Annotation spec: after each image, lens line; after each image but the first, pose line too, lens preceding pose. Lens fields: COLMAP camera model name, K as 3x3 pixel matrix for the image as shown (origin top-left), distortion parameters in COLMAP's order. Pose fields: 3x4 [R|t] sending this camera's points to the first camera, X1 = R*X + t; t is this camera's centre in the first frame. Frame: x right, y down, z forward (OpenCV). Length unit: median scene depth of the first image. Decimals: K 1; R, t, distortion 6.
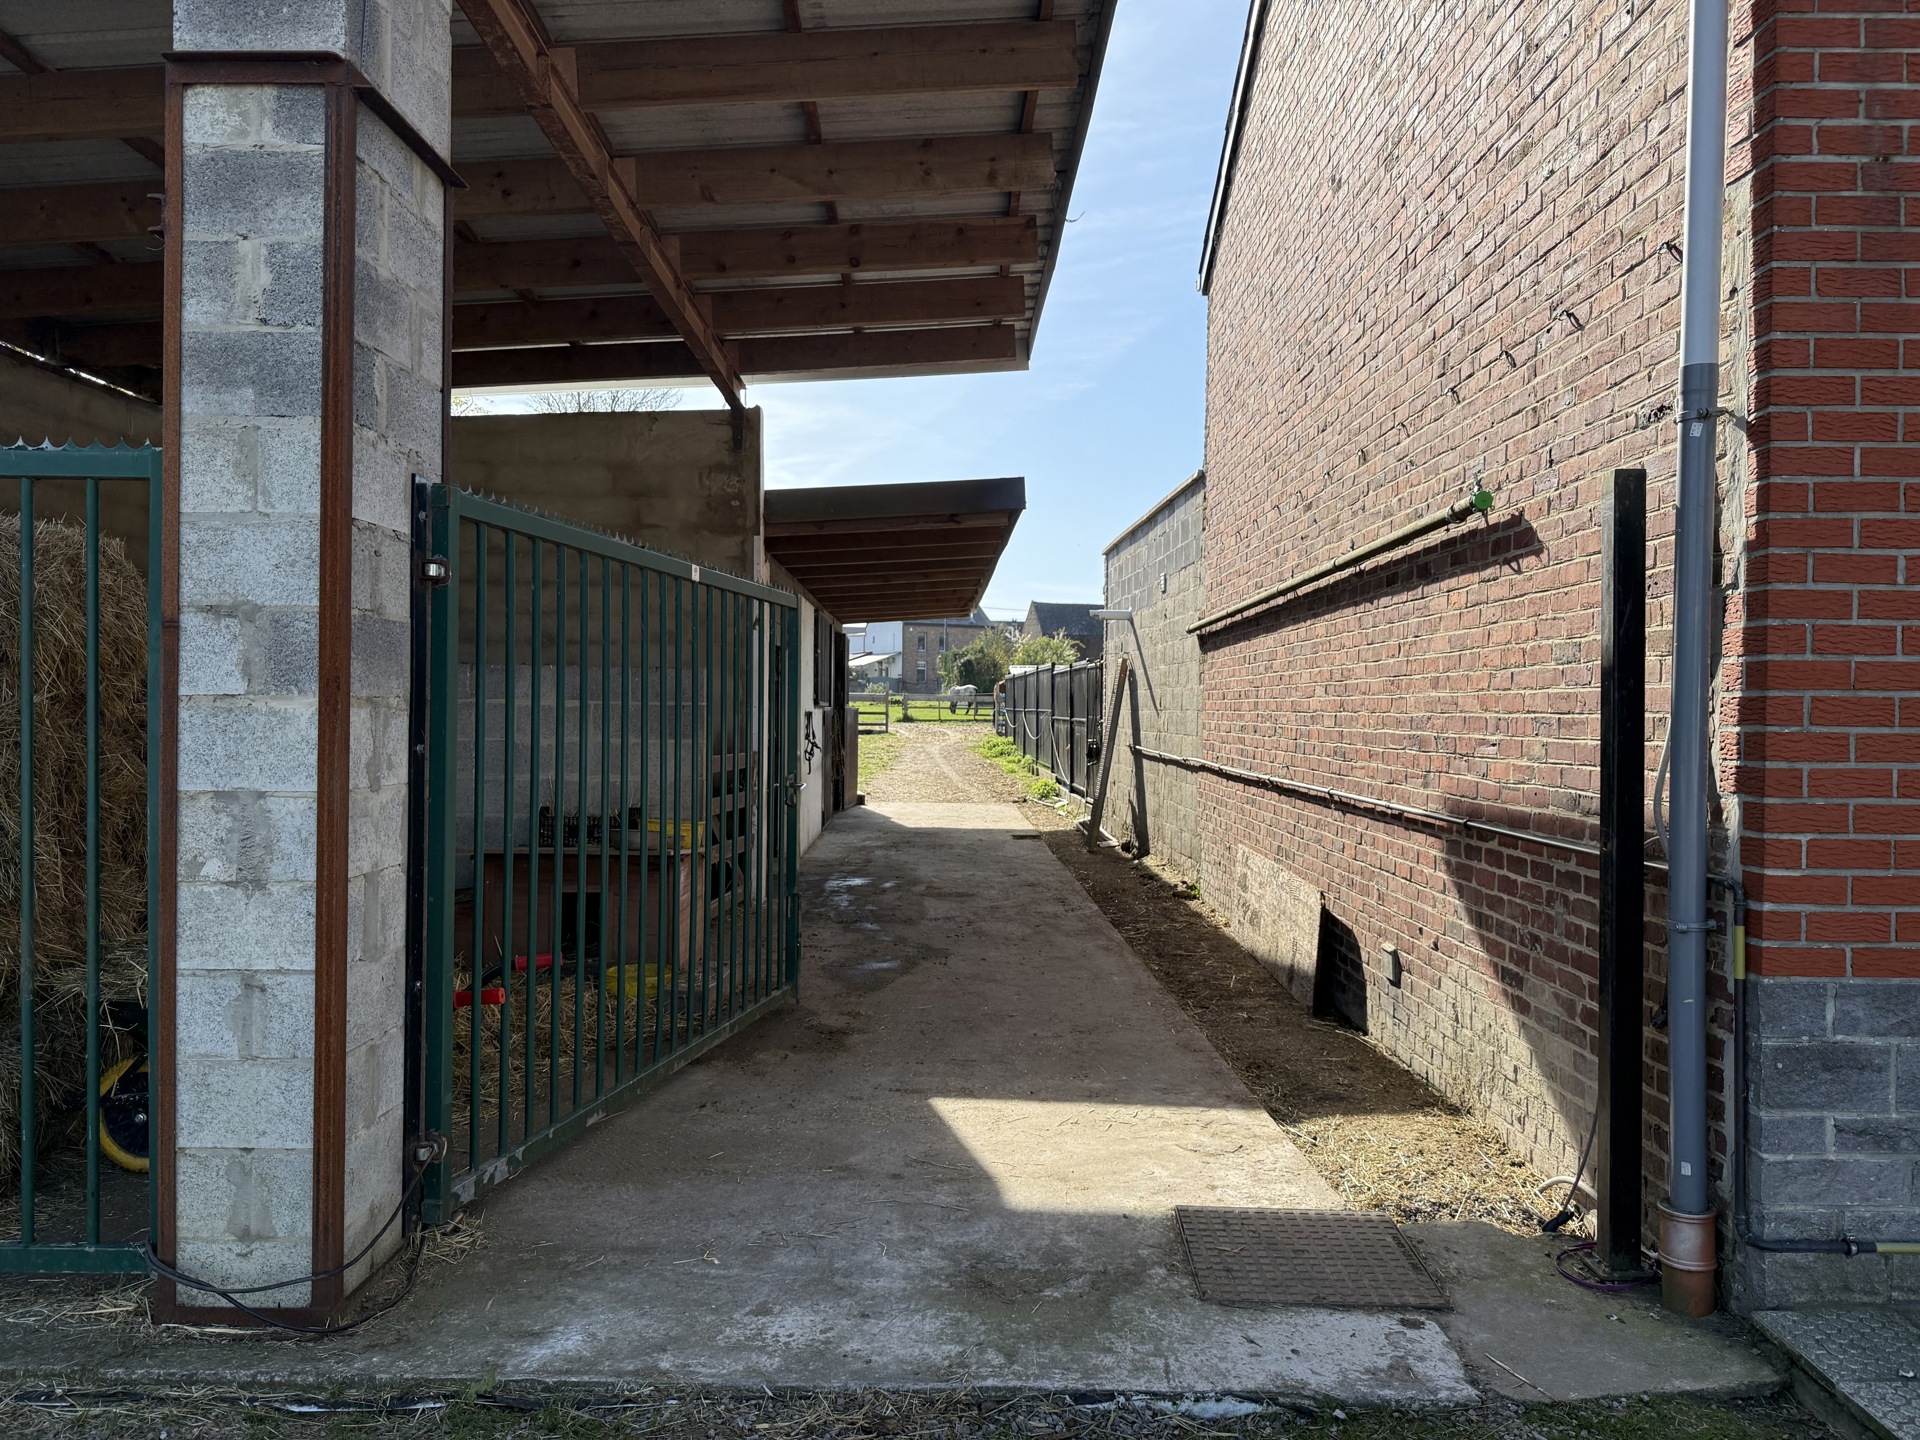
lens RADIAL K [[1355.5, 0, 965.0], [0, 1355.5, 720.0], [0, 0, 1]] dist [0.025179, -0.029906]
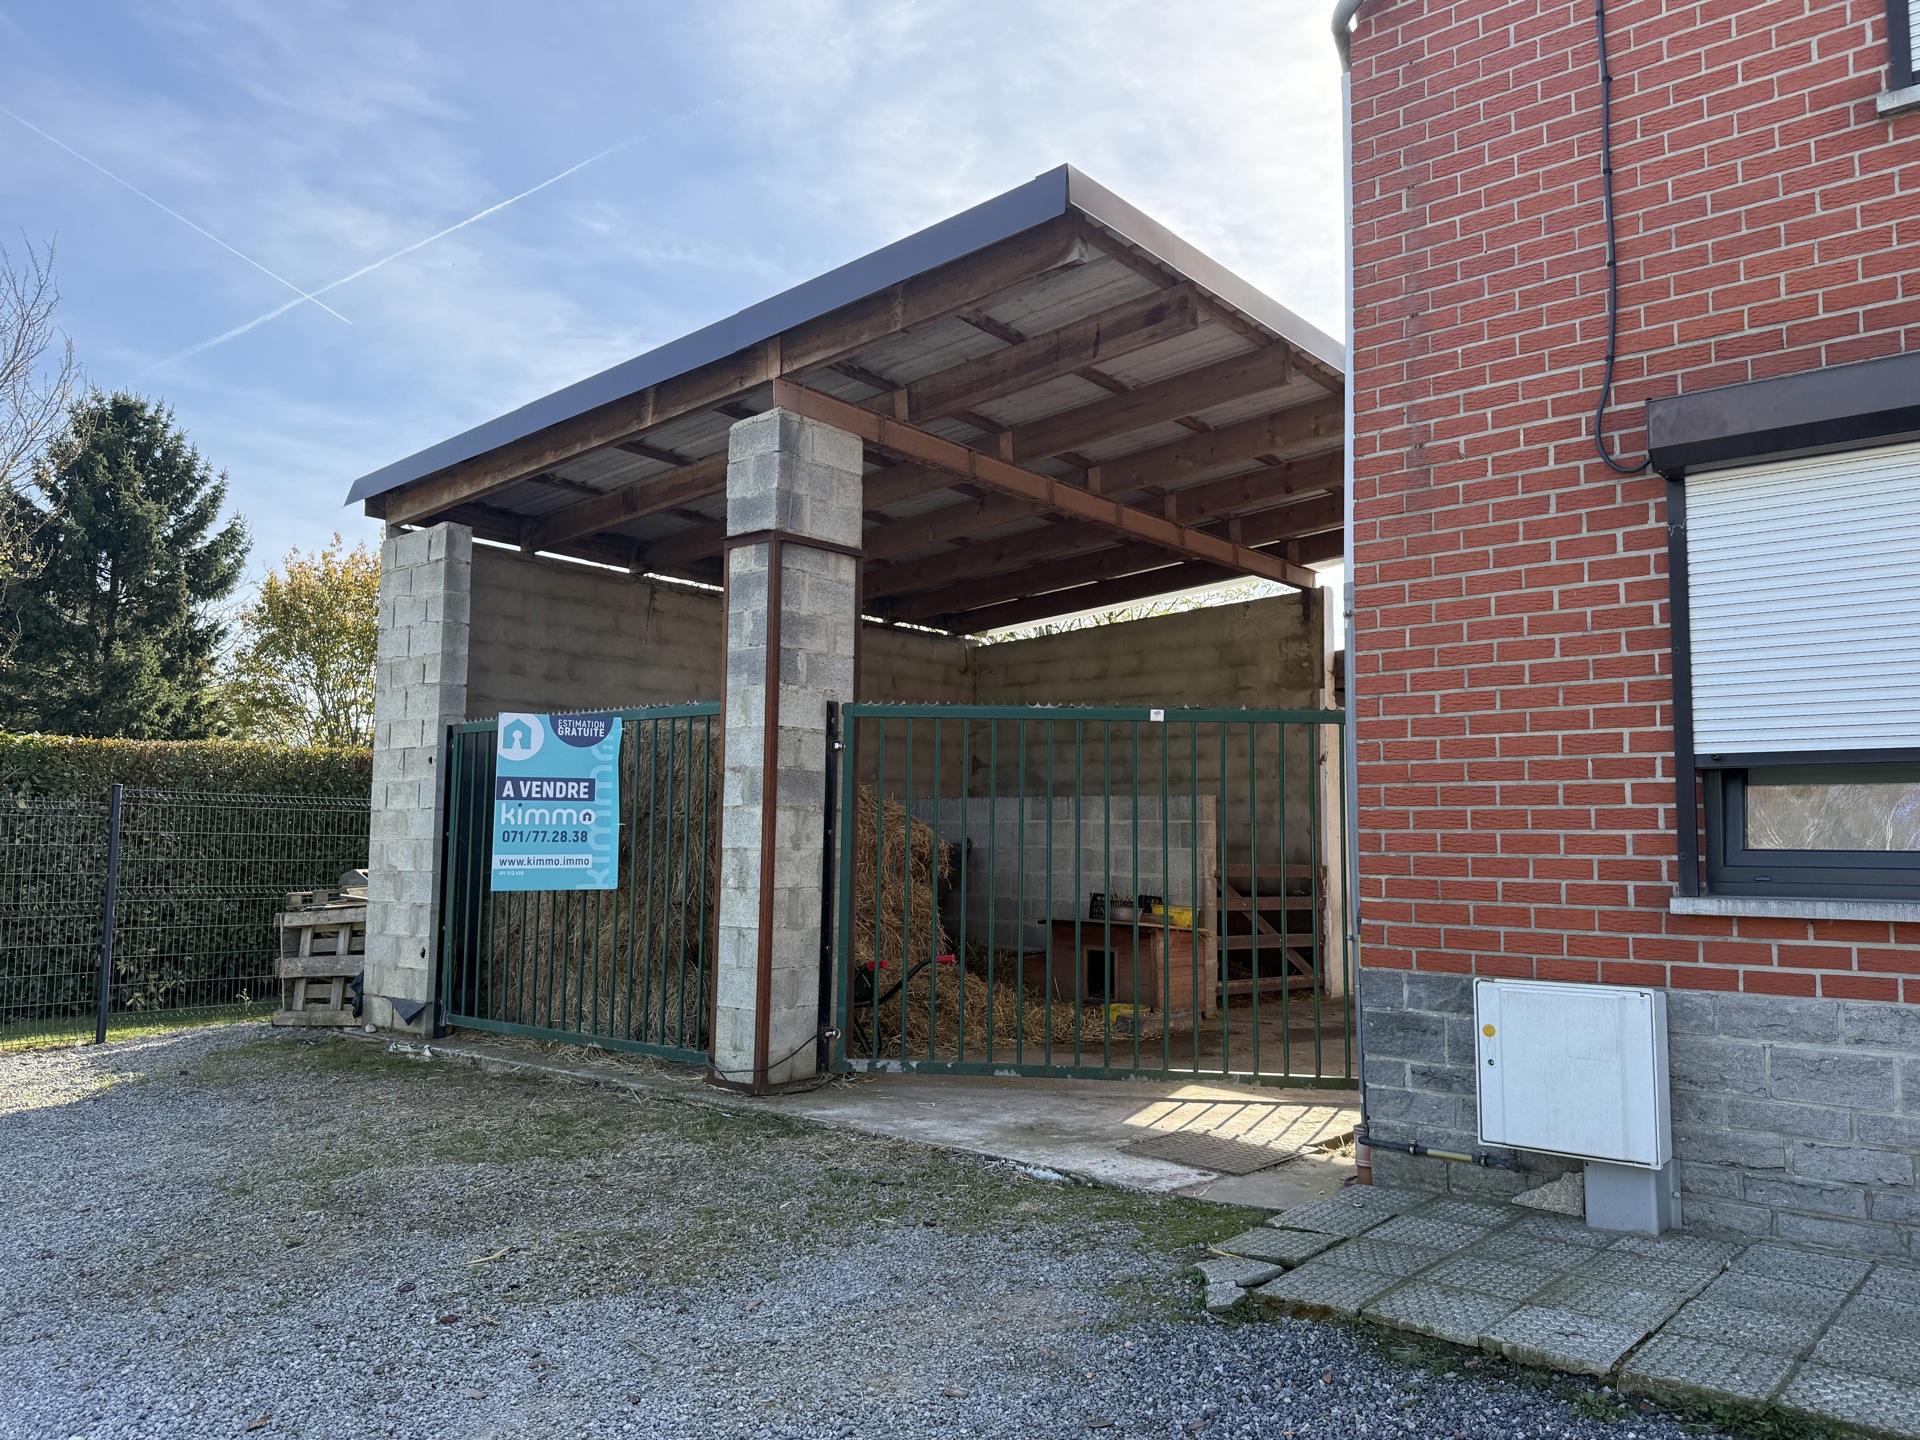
lens RADIAL K [[1394.3, 0, 971.7], [0, 1394.3, 715.7], [0, 0, 1]] dist [0.072501, -0.003383]
pose [[0.758888, -0.061850, -0.648277, 1.311762], [-0.006941, 0.994655, -0.103022, 0.070640], [0.651184, 0.082682, 0.754402, -0.542704]]
